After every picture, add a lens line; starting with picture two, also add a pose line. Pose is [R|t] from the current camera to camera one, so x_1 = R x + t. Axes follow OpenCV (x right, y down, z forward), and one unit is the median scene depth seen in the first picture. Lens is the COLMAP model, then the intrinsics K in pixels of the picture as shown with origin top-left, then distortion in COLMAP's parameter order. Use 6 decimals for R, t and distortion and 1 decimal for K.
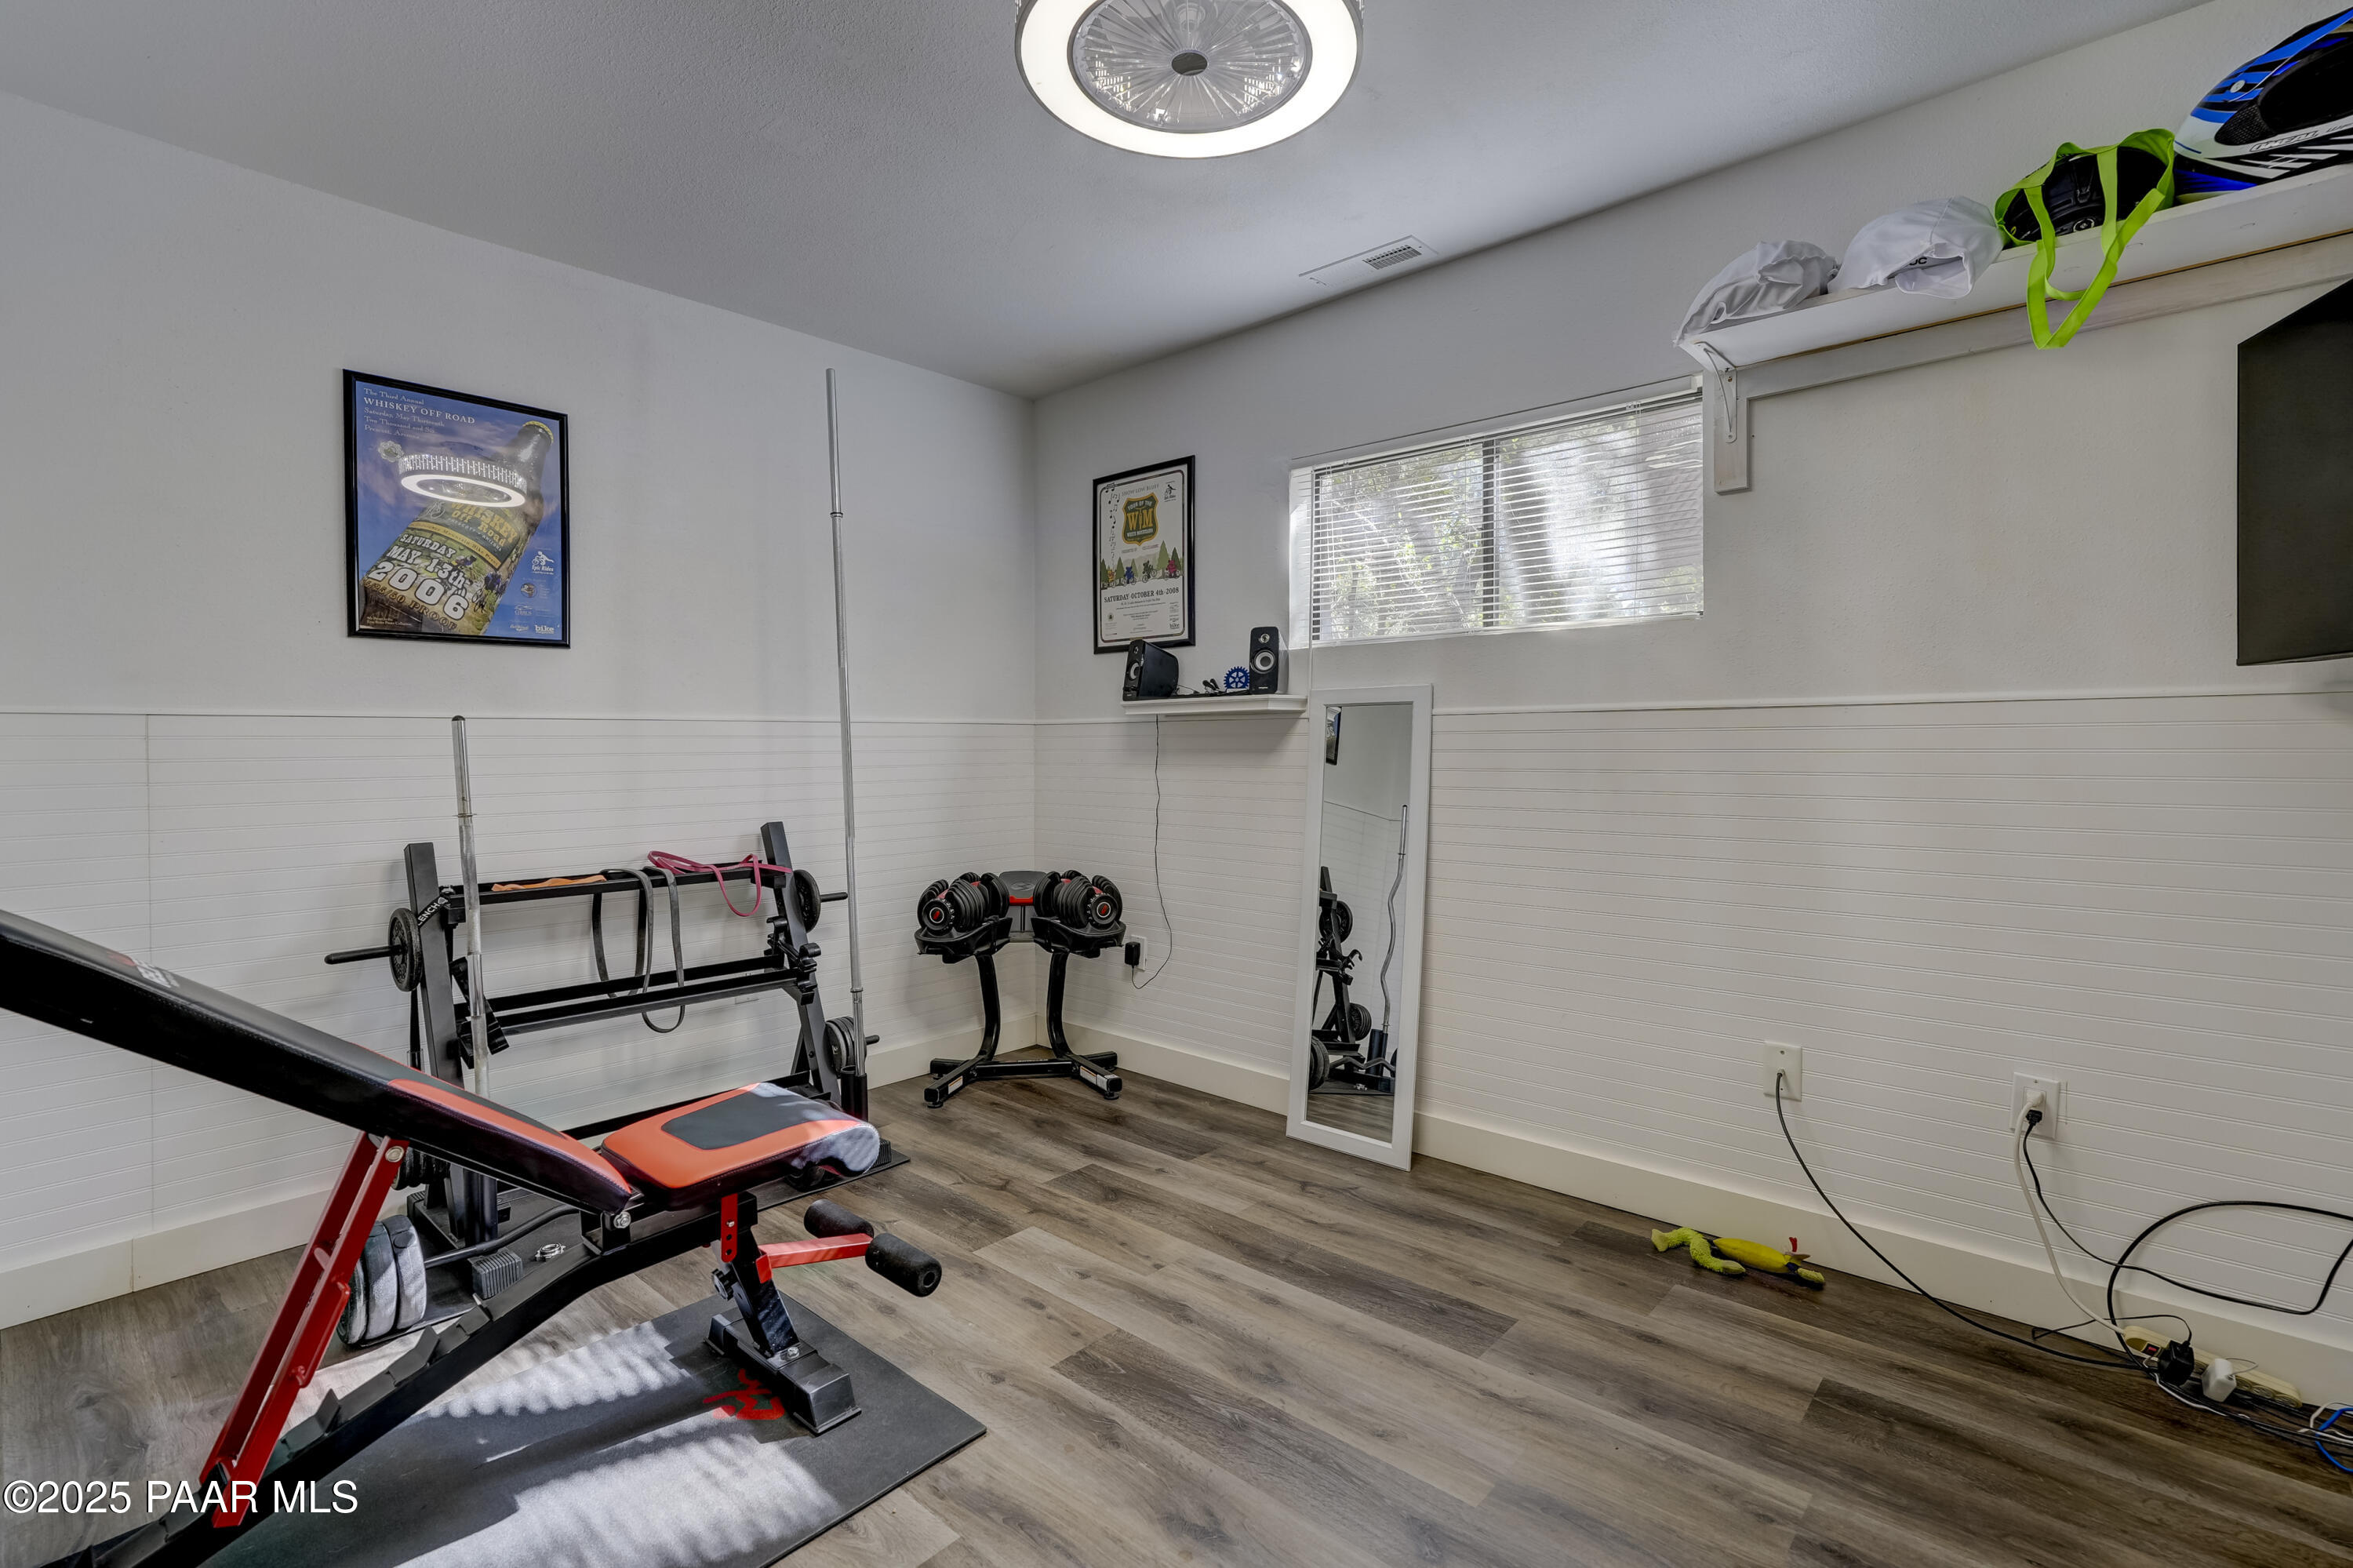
lens RADIAL K [[1078.9, 0, 1175.8], [0, 1078.9, 772.6], [0, 0, 1]] dist [0.000300, -0.000038]
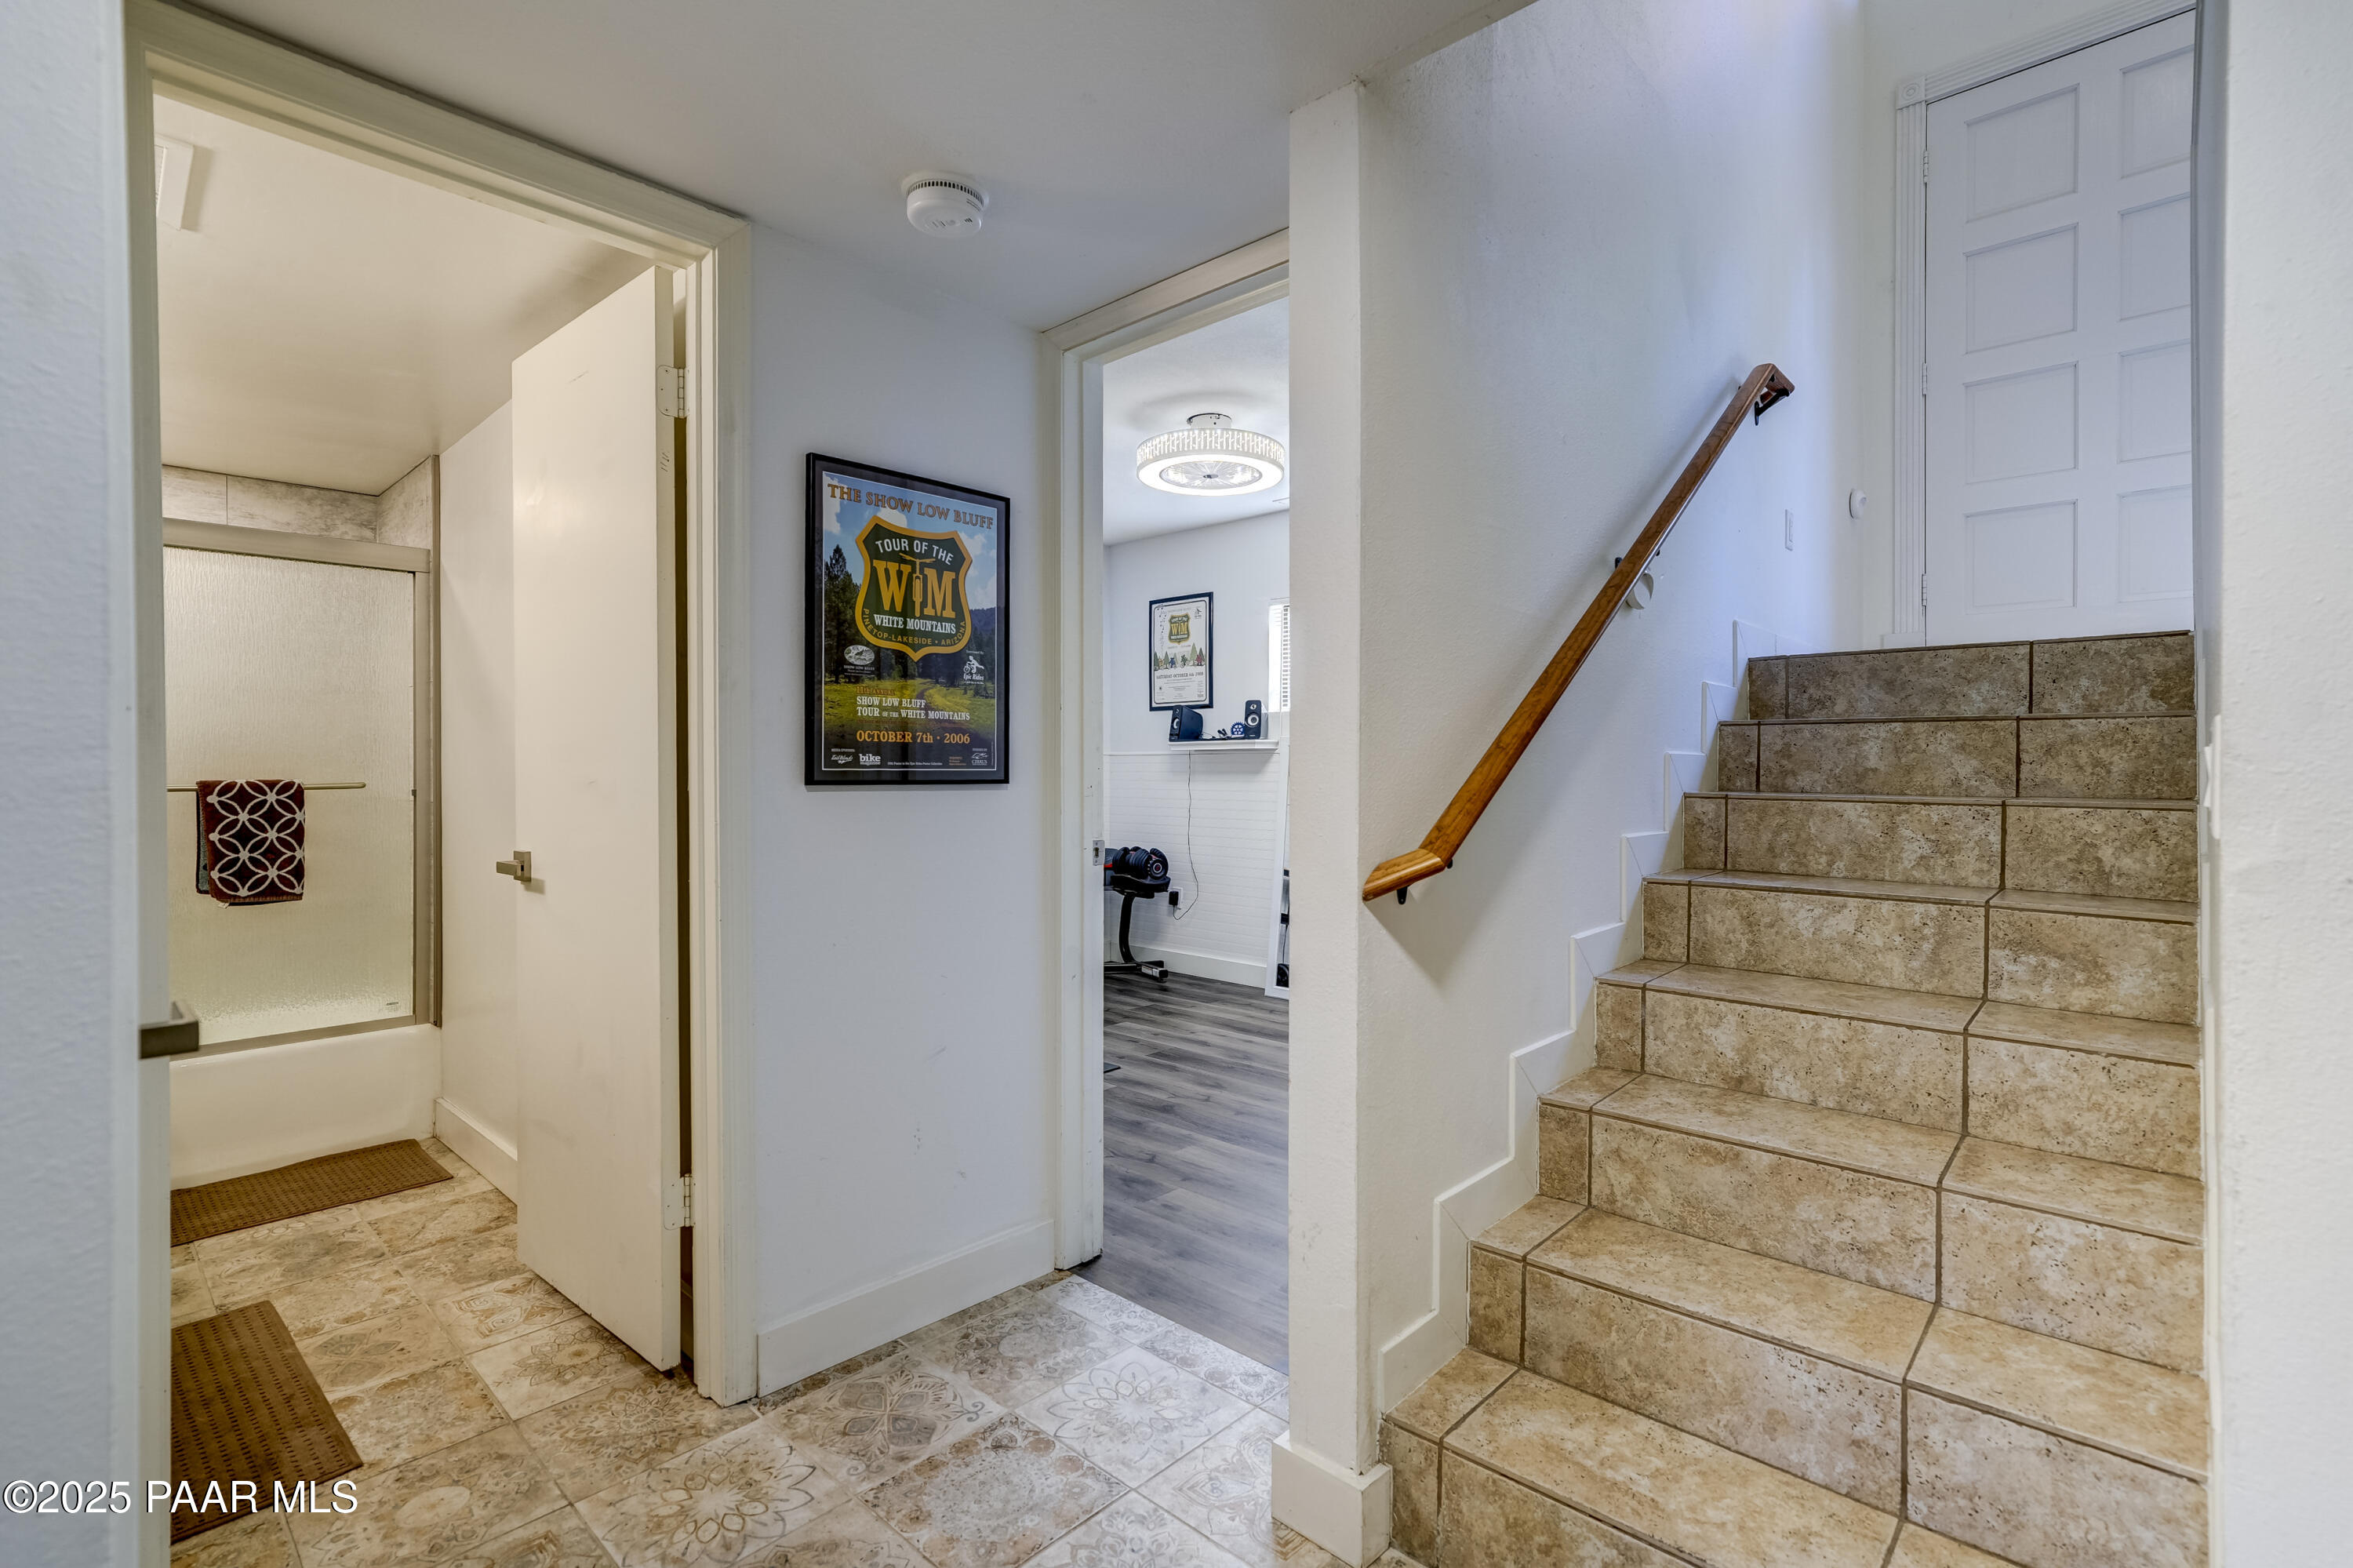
lens RADIAL K [[1078.9, 0, 1177.3], [0, 1078.9, 775.8], [0, 0, 1]] dist [0.000300, -0.000038]
pose [[0.999835, 0.002989, -0.017926, -0.006747], [-0.003329, 0.999814, -0.018973, 0.016355], [0.017866, 0.019030, 0.999659, -0.625247]]
